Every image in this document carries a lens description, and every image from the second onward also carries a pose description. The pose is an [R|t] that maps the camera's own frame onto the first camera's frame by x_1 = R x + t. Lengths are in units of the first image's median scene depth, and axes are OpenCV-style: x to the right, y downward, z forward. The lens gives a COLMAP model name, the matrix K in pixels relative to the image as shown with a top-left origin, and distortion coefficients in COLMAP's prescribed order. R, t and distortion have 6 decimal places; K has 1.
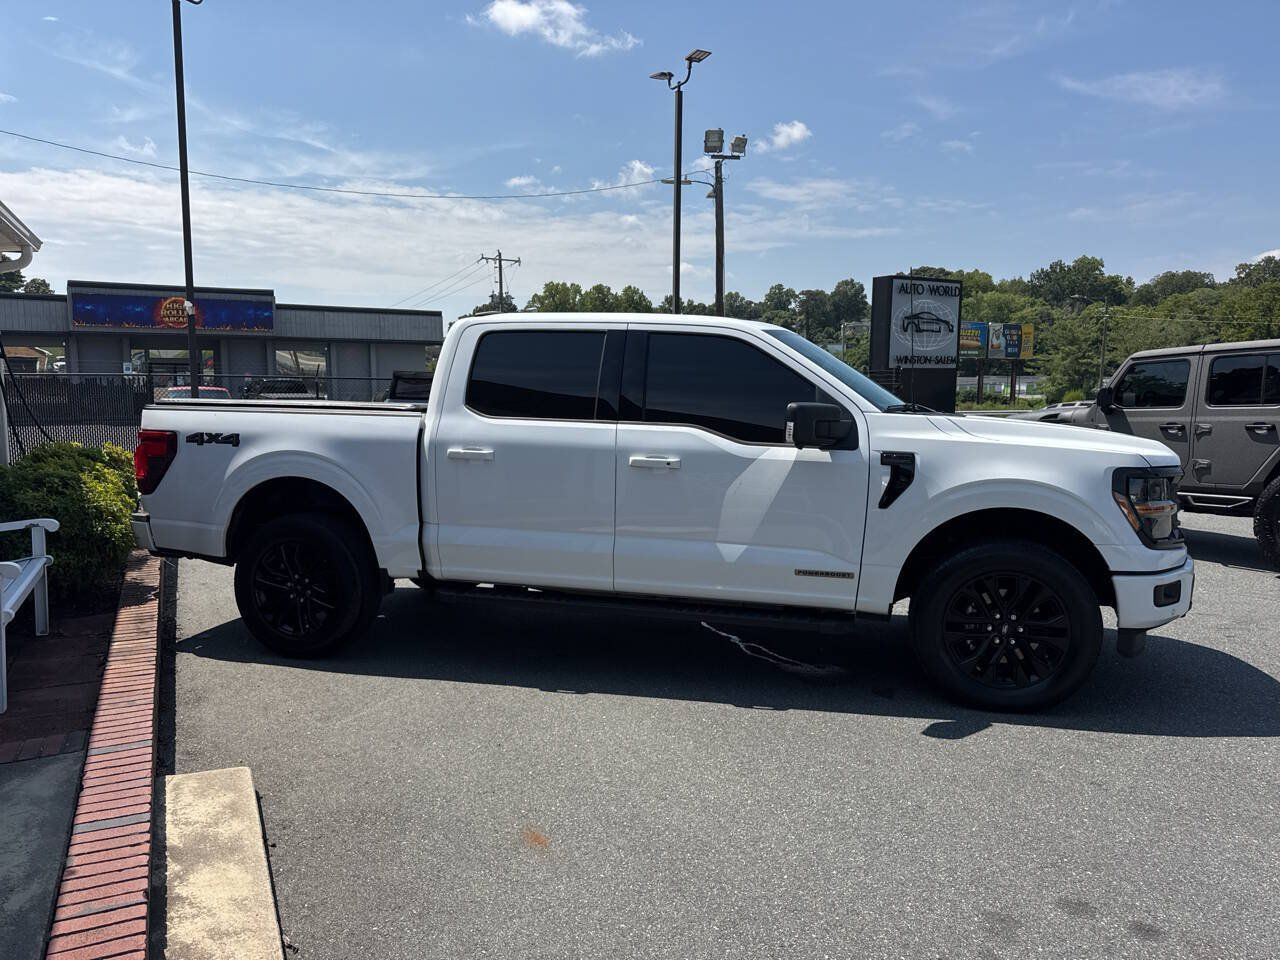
lens RADIAL K [[898.0, 0, 640.0], [0, 898.0, 480.0], [0, 0, 1]] dist [0.103434, -0.186475]
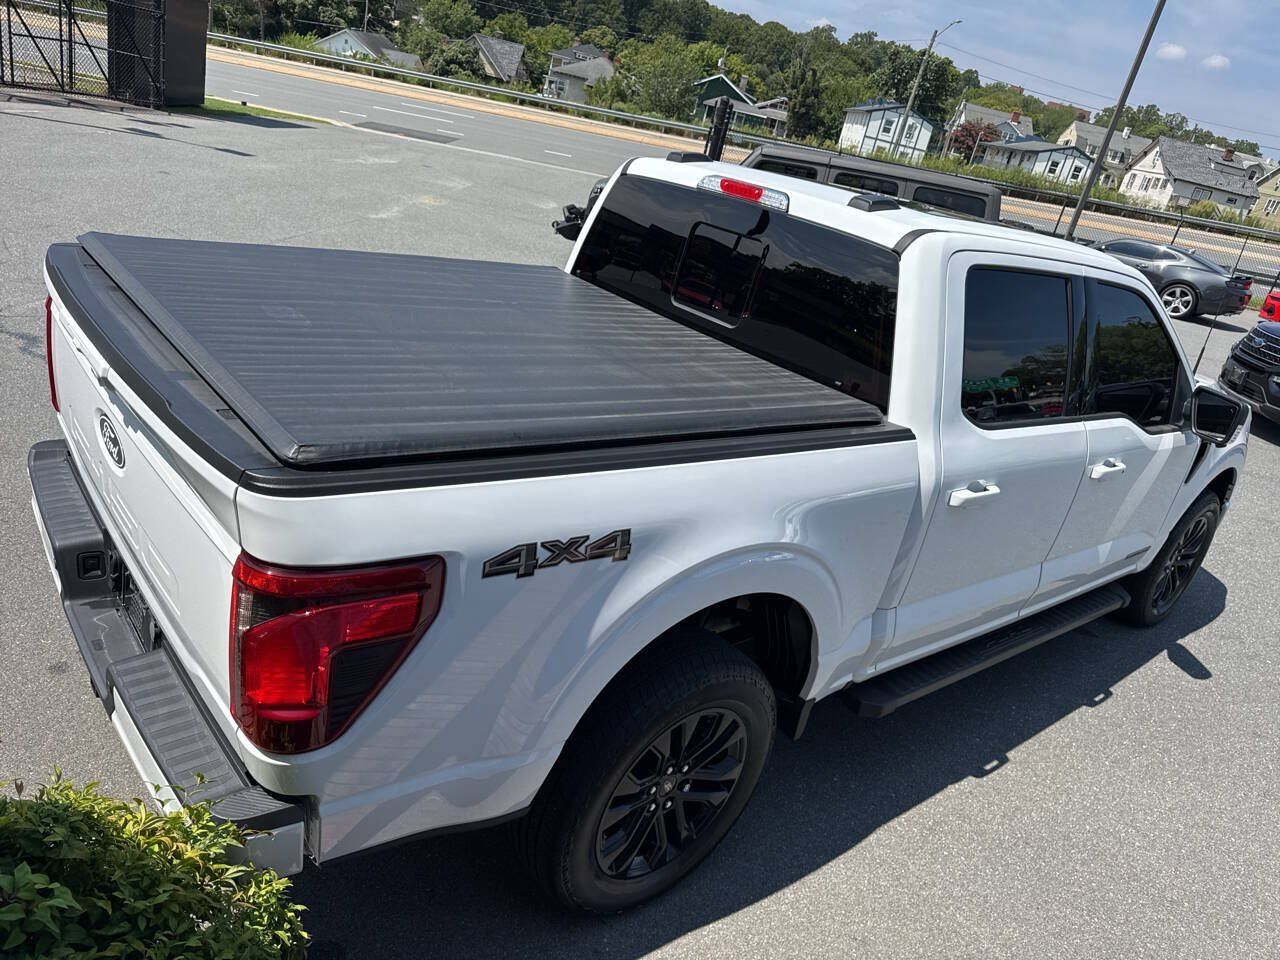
lens RADIAL K [[920.1, 0, 656.4], [0, 920.1, 482.7], [0, 0, 1]] dist [0.038016, -0.042115]
pose [[0.562305, -0.219366, 0.797303, -0.796729], [-0.151019, 0.920716, 0.359828, -0.225410], [-0.813023, -0.322741, 0.484594, 0.876514]]
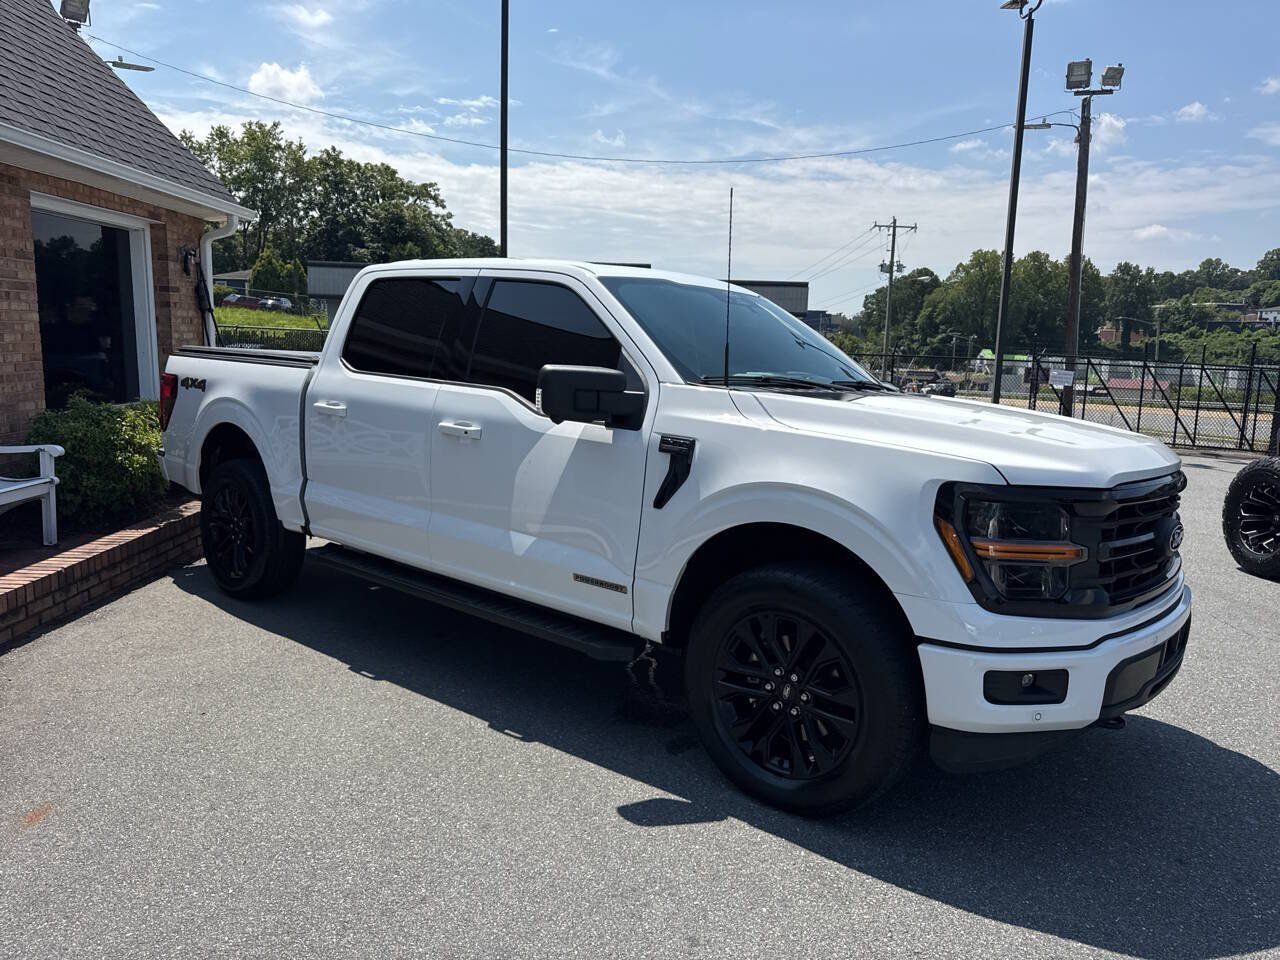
lens RADIAL K [[909.2, 0, 638.8], [0, 909.2, 479.2], [0, 0, 1]] dist [0.031998, -0.045452]
pose [[0.899784, 0.088302, -0.427306, 0.515626], [-0.077067, 0.996074, 0.043557, -0.022522], [0.429475, -0.006261, 0.903057, 0.266492]]
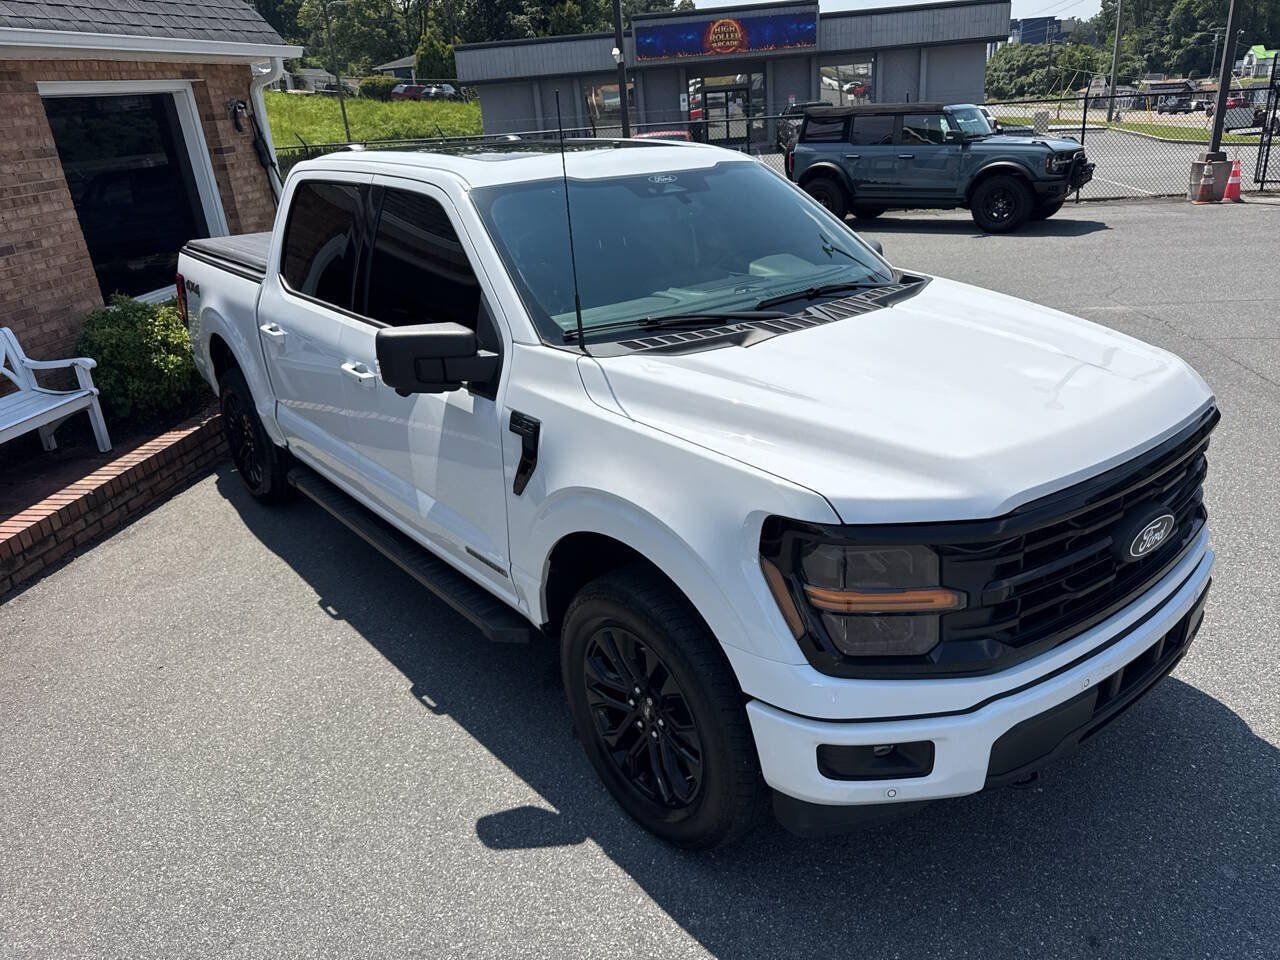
lens RADIAL K [[909.2, 0, 638.8], [0, 909.2, 479.2], [0, 0, 1]] dist [0.031998, -0.045452]
pose [[0.795850, 0.174284, -0.579868, 0.644368], [0.008863, 0.954223, 0.298963, -0.157827], [0.605429, -0.243069, 0.757874, 0.489586]]
